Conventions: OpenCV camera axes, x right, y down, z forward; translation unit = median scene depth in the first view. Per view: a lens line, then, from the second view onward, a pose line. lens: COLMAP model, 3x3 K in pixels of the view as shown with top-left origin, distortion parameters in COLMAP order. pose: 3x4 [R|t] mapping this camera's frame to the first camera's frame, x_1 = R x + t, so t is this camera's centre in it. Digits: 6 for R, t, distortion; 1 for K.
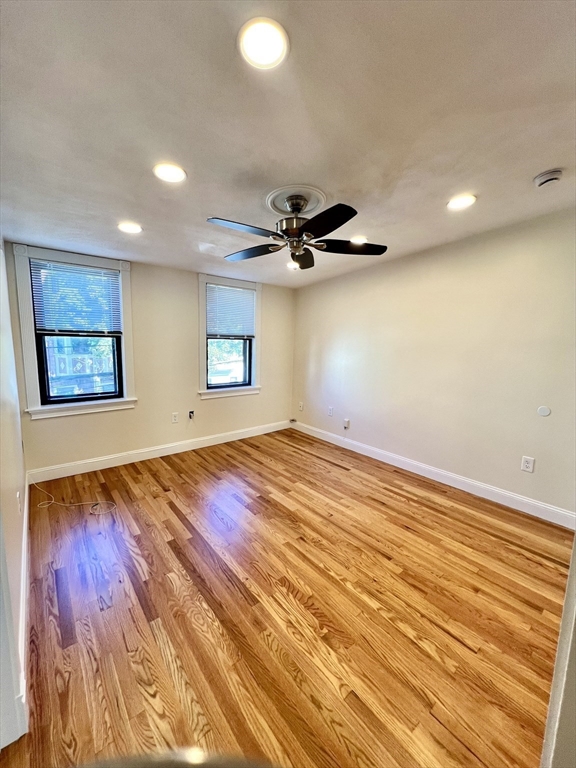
lens RADIAL K [[306.7, 0, 289.3], [0, 306.7, 382.6], [0, 0, 1]] dist [-0.000030, 0.000348]
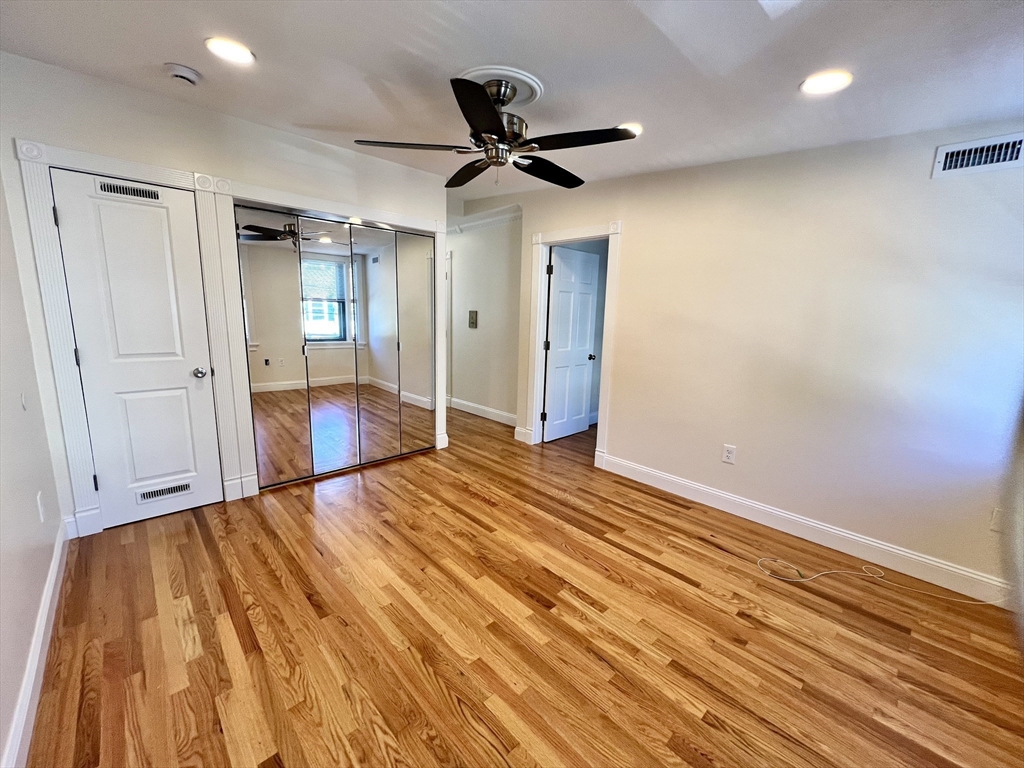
lens RADIAL K [[408.9, 0, 509.9], [0, 408.9, 382.2], [0, 0, 1]] dist [-0.000030, 0.000348]
pose [[-0.997112, -0.035444, -0.067173, 0.030384], [-0.054048, 0.952503, 0.299693, -0.202706], [0.053360, 0.302458, -0.951668, 1.739201]]
